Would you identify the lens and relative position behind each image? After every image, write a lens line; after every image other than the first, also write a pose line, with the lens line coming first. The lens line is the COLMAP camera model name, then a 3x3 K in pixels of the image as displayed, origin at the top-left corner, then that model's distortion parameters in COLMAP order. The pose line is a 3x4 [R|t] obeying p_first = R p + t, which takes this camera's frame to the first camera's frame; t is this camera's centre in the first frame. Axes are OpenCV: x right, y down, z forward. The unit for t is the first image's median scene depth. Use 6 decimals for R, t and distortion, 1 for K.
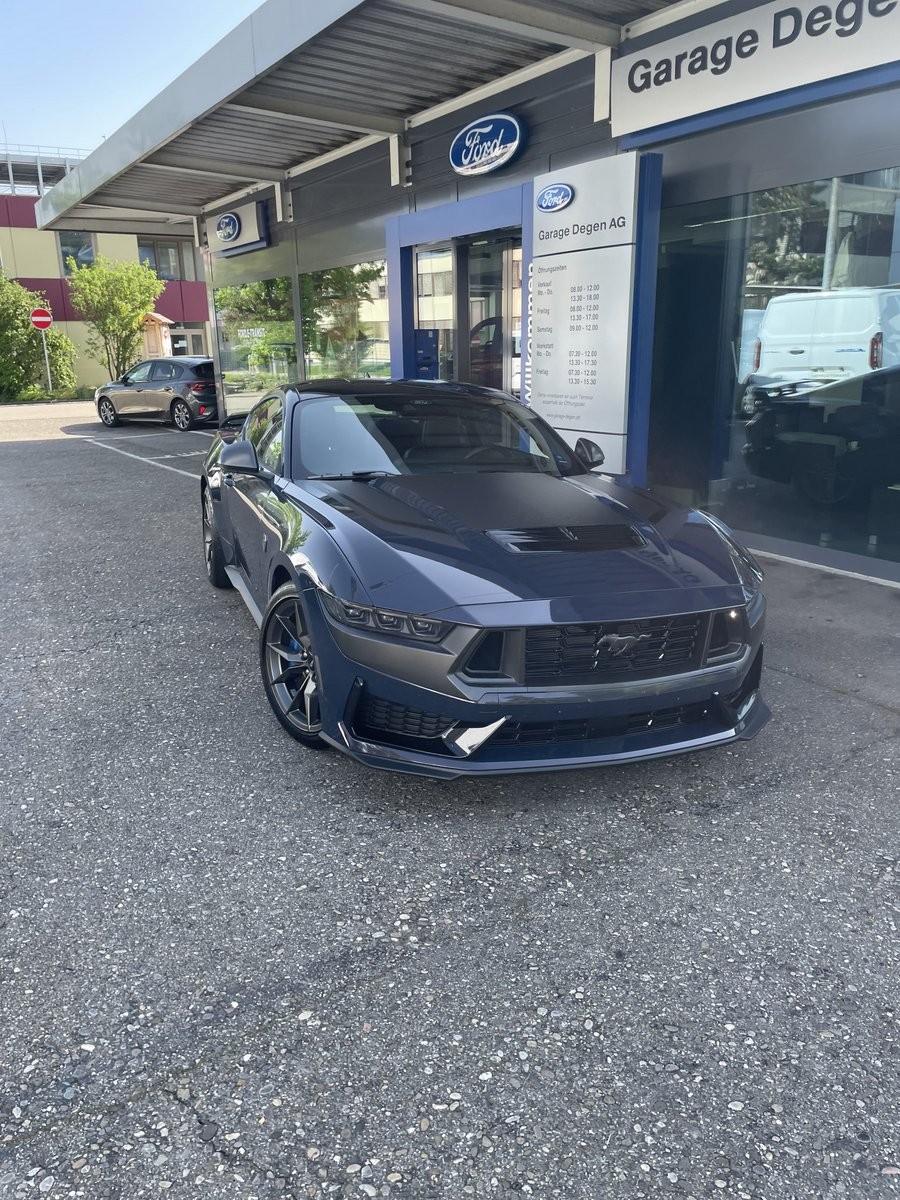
lens RADIAL K [[907.3, 0, 448.9], [0, 907.3, 606.1], [0, 0, 1]] dist [0.091264, -0.120653]
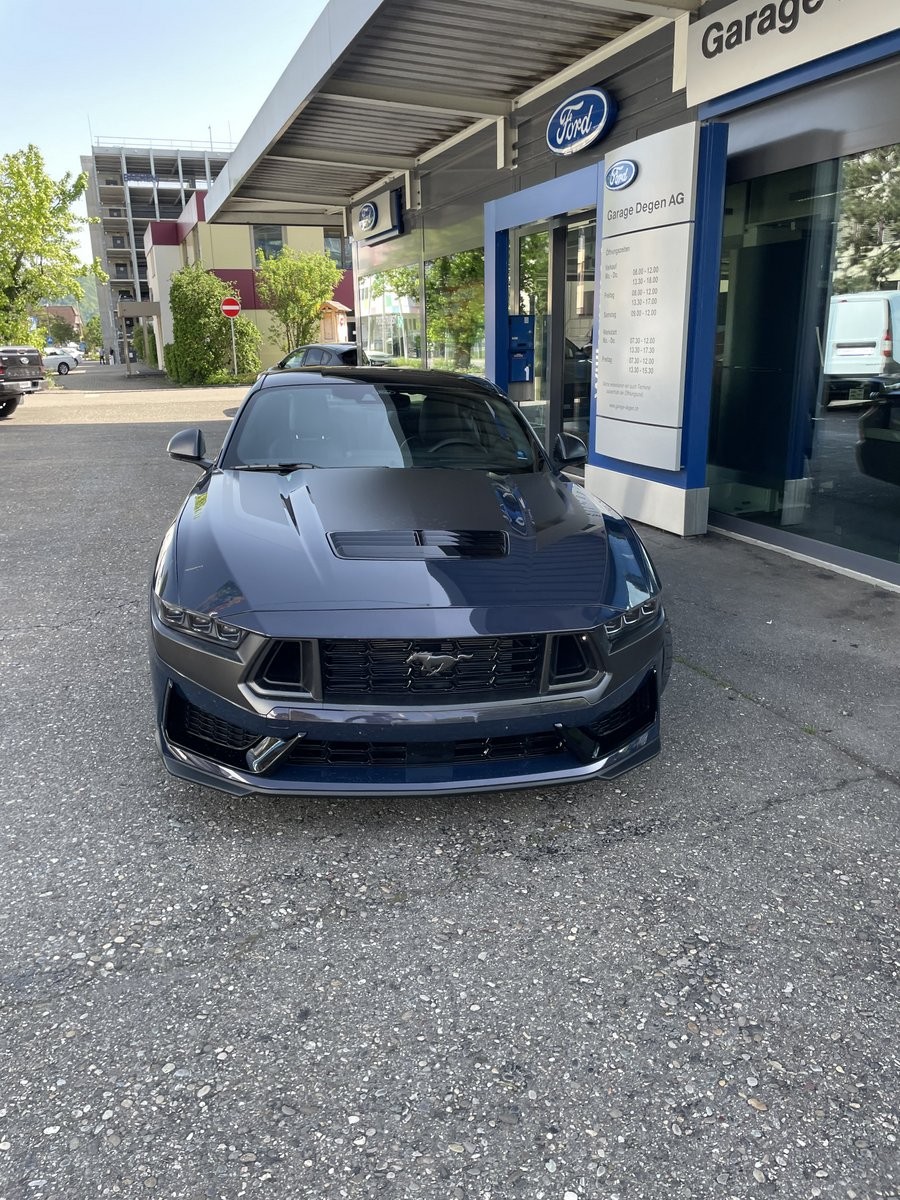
lens RADIAL K [[906.6, 0, 449.7], [0, 906.6, 589.6], [0, 0, 1]] dist [0.087907, -0.115223]
pose [[0.978132, 0.055804, -0.200359, 0.168926], [-0.056099, 0.998416, 0.004207, -0.016166], [0.200277, 0.007125, 0.979713, 0.051085]]
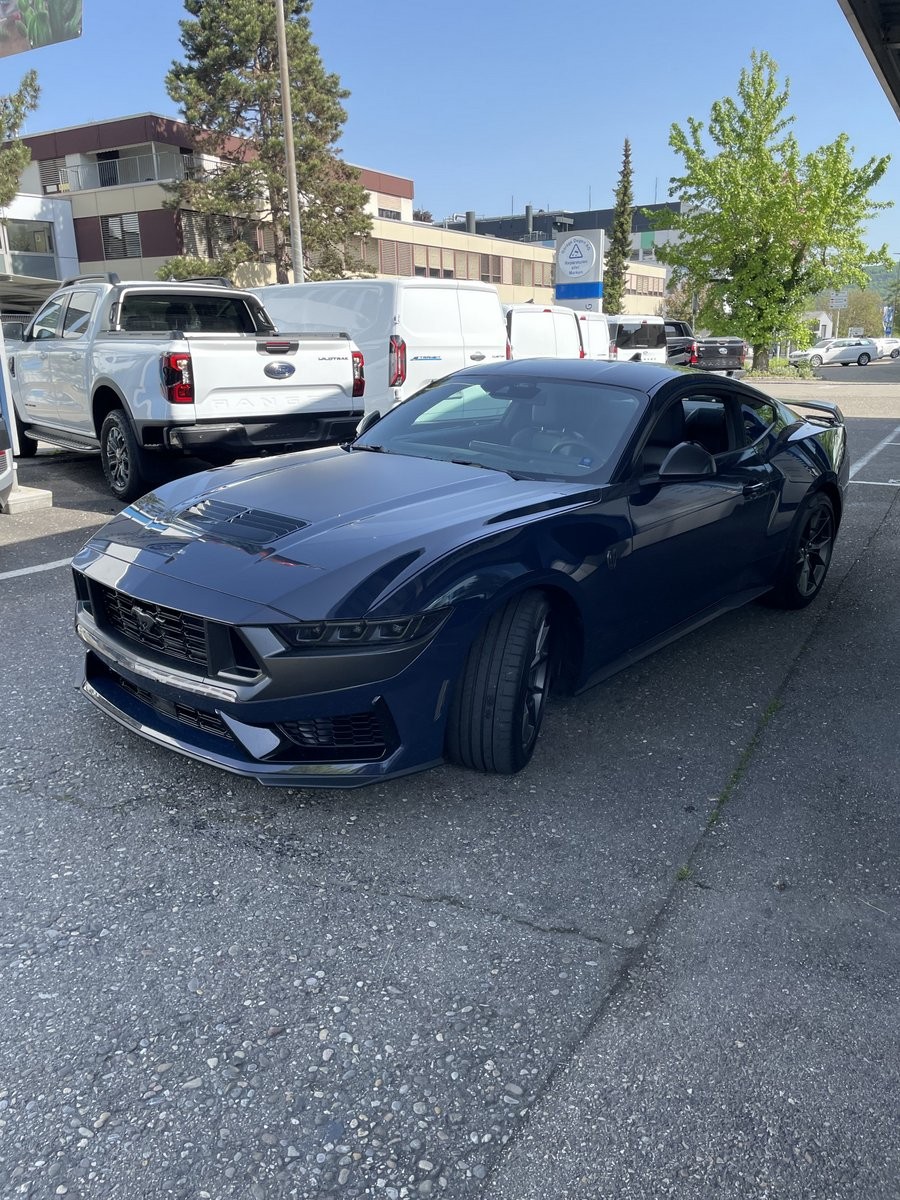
lens RADIAL K [[907.3, 0, 458.4], [0, 907.3, 601.5], [0, 0, 1]] dist [0.091264, -0.120653]
pose [[0.492718, 0.248946, -0.833820, 0.537192], [-0.232090, 0.961090, 0.149798, -0.094562], [0.838668, 0.119713, 0.531324, 0.332281]]
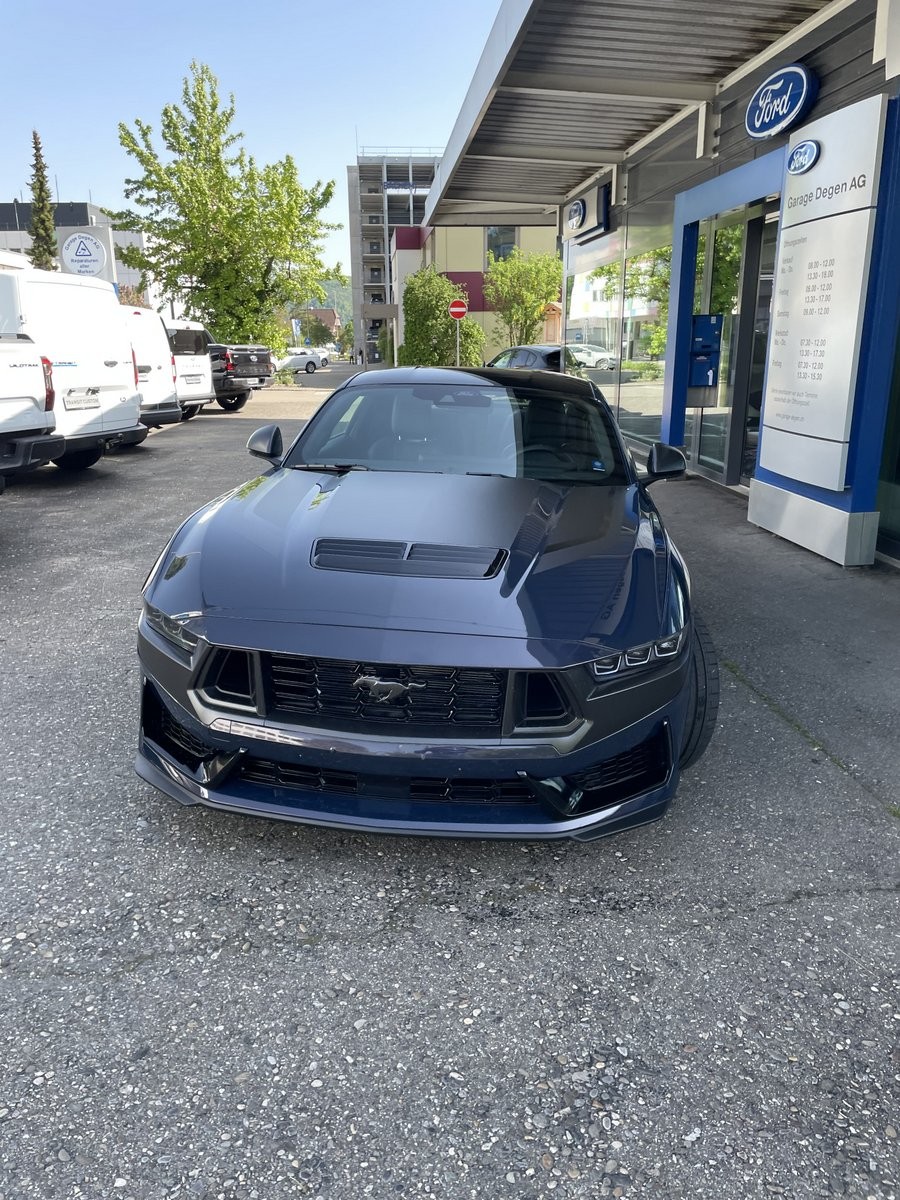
lens RADIAL K [[907.3, 0, 448.9], [0, 907.3, 595.9], [0, 0, 1]] dist [0.091264, -0.120653]
pose [[0.893445, 0.131526, -0.429484, 0.260843], [-0.130947, 0.990903, 0.031050, -0.033977], [0.429661, 0.028498, 0.902541, 0.122066]]
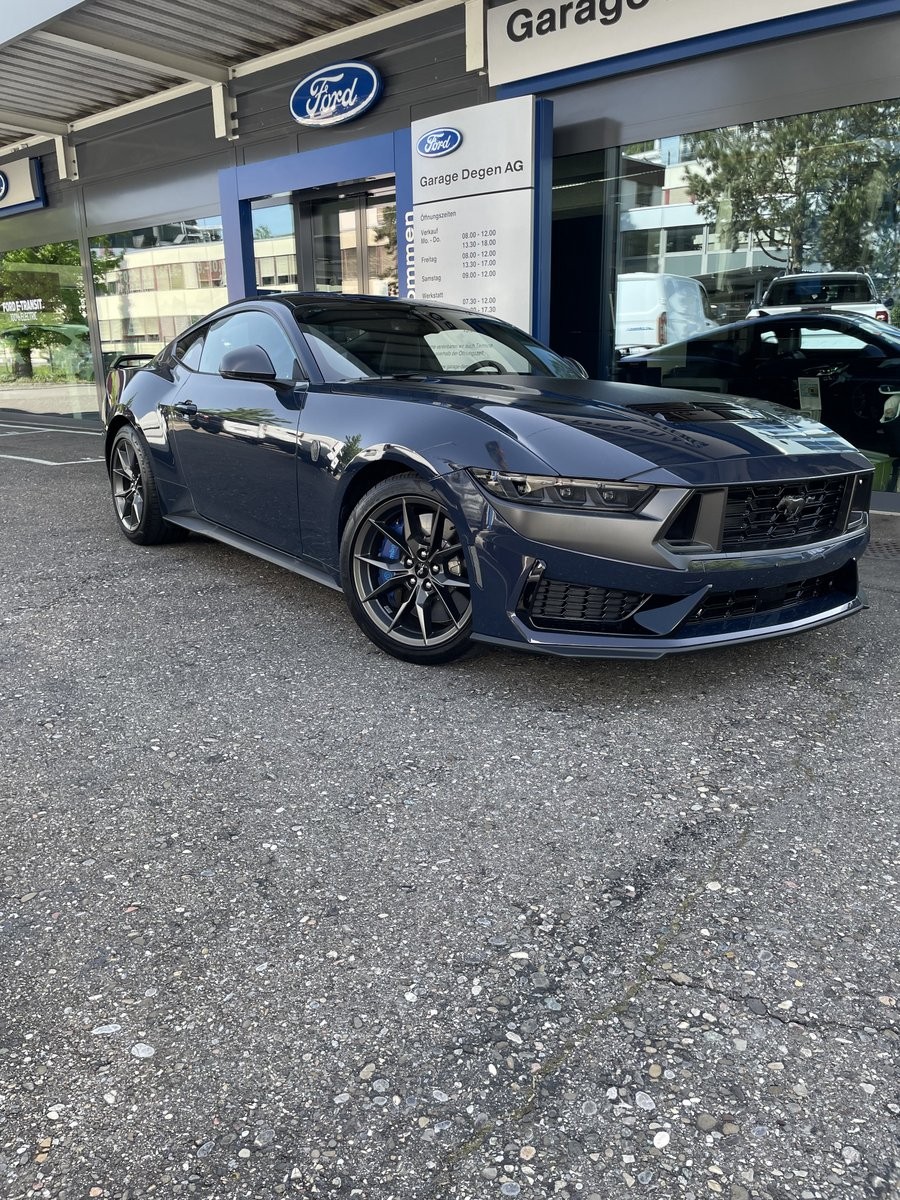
lens RADIAL K [[906.6, 0, 454.7], [0, 906.6, 590.9], [0, 0, 1]] dist [0.087907, -0.115223]
pose [[0.957187, -0.071314, 0.280548, -0.194297], [0.077696, 0.996909, -0.011680, 0.050733], [-0.278848, 0.032978, 0.959769, 0.073526]]
